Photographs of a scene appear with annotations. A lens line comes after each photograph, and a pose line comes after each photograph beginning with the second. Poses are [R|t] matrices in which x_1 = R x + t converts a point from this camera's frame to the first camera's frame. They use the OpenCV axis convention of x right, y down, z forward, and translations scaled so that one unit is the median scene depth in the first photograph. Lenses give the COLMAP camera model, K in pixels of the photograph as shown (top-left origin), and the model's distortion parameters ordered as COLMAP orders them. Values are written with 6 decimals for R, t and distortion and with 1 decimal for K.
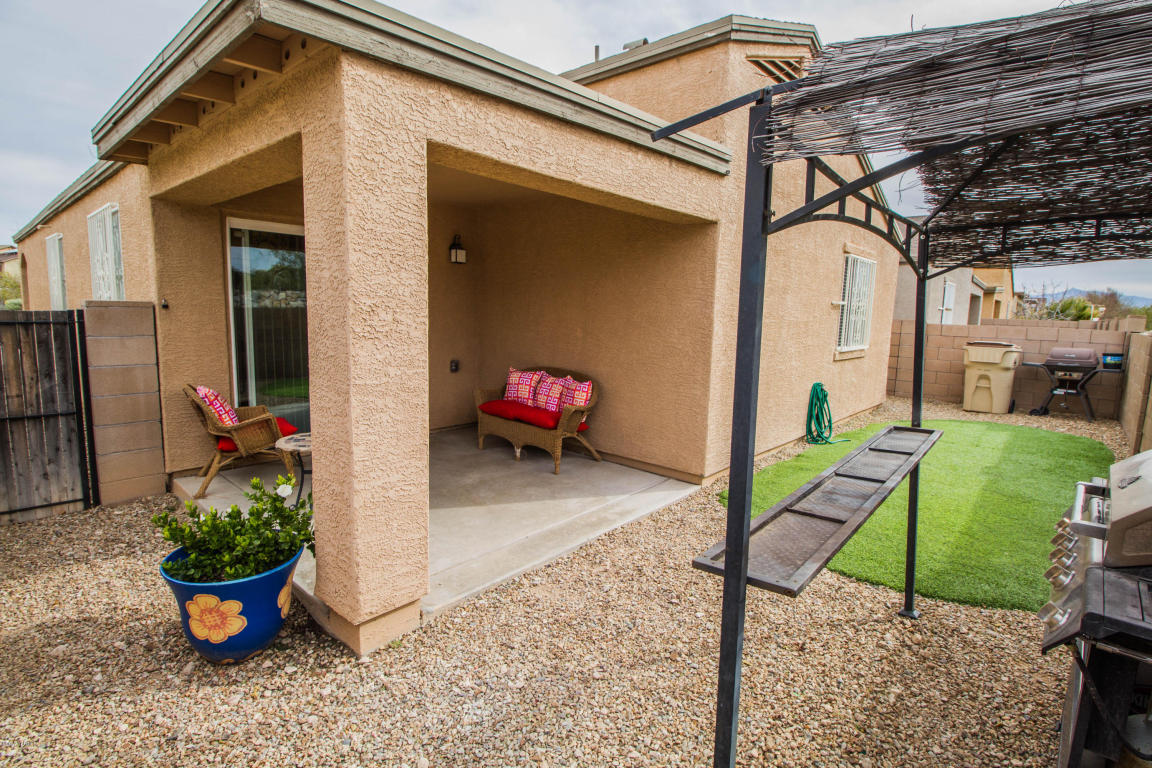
lens RADIAL K [[546.3, 0, 575.1], [0, 546.3, 382.3], [0, 0, 1]] dist [-0.004109, -0.002056]
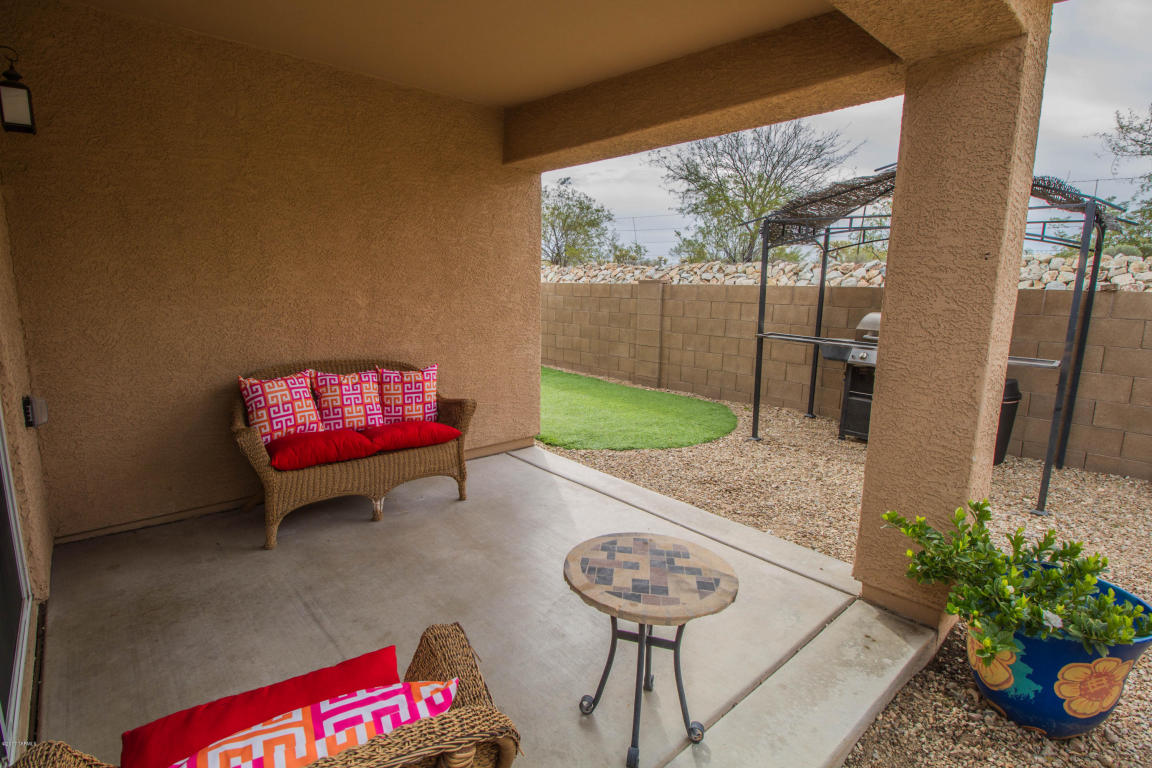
lens RADIAL K [[546.3, 0, 574.0], [0, 546.3, 378.3], [0, 0, 1]] dist [-0.004109, -0.002056]
pose [[0.137011, -0.196093, 0.970966, -0.630033], [0.116473, 0.976600, 0.180795, -0.090381], [-0.983698, 0.088320, 0.156645, 0.696869]]
